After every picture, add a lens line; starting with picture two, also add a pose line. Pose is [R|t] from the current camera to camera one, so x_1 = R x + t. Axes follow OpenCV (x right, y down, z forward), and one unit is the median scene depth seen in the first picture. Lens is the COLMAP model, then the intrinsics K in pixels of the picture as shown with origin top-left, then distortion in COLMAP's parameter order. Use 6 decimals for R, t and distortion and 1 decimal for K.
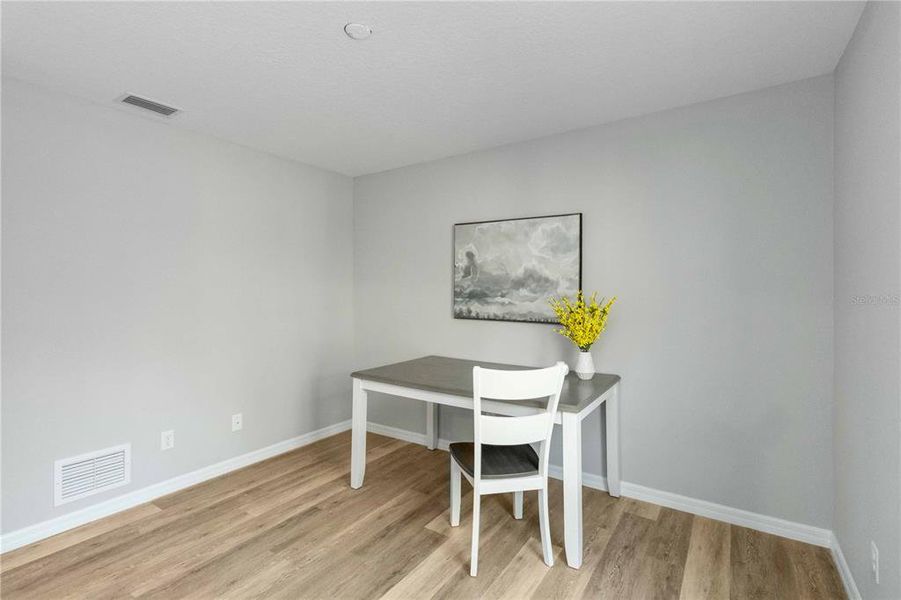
lens RADIAL K [[438.5, 0, 451.6], [0, 438.5, 289.4], [0, 0, 1]] dist [0.002789, 0.000297]
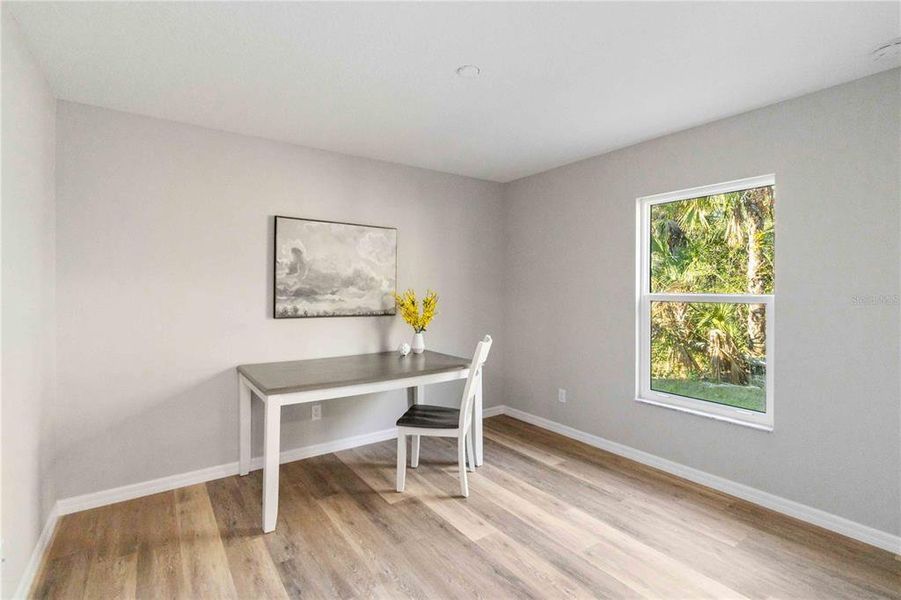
lens RADIAL K [[438.5, 0, 451.6], [0, 438.5, 289.4], [0, 0, 1]] dist [0.002789, 0.000297]
pose [[0.326341, 0.000251, 0.945252, -0.806423], [-0.001241, 0.999999, 0.000163, 0.004789], [-0.945251, -0.001226, 0.326341, 0.384818]]
